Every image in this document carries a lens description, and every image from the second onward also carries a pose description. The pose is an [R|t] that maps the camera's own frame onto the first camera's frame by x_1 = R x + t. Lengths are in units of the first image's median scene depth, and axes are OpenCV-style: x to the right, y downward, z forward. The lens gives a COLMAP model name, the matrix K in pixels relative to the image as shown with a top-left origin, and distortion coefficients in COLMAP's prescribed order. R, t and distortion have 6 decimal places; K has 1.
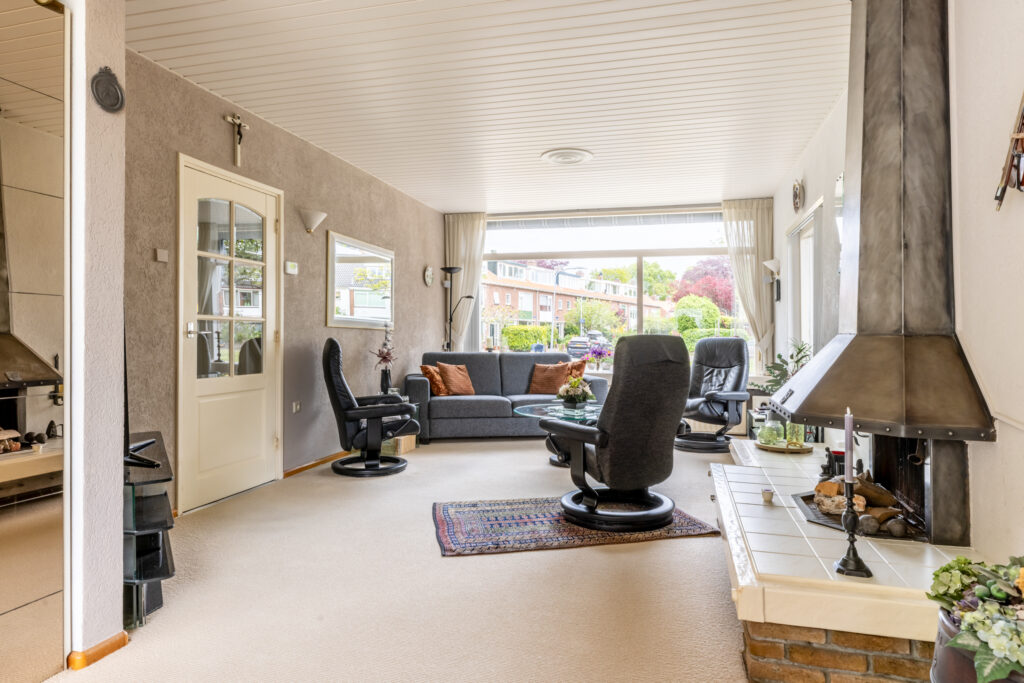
lens RADIAL K [[614.7, 0, 516.8], [0, 614.7, 338.8], [0, 0, 1]] dist [0.008612, 0.000264]
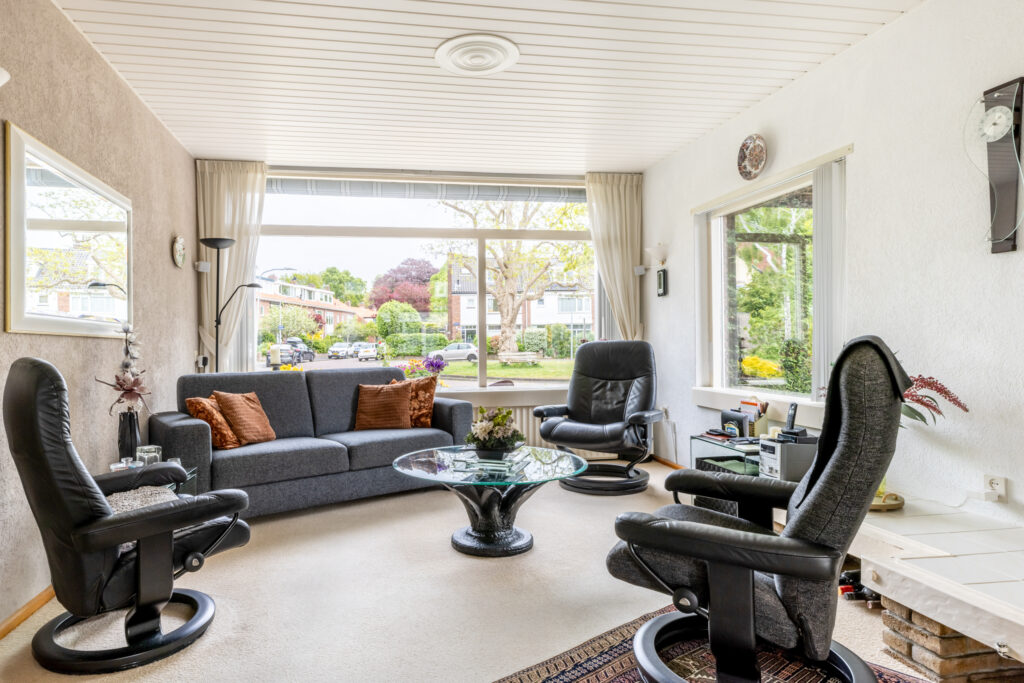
lens RADIAL K [[605.6, 0, 470.0], [0, 605.6, 337.4], [0, 0, 1]] dist [0.013883, -0.000436]
pose [[0.908889, -0.015914, 0.416734, -0.142843], [0.020958, 0.999752, -0.007531, -0.004361], [-0.416510, 0.015579, 0.908998, 0.344012]]
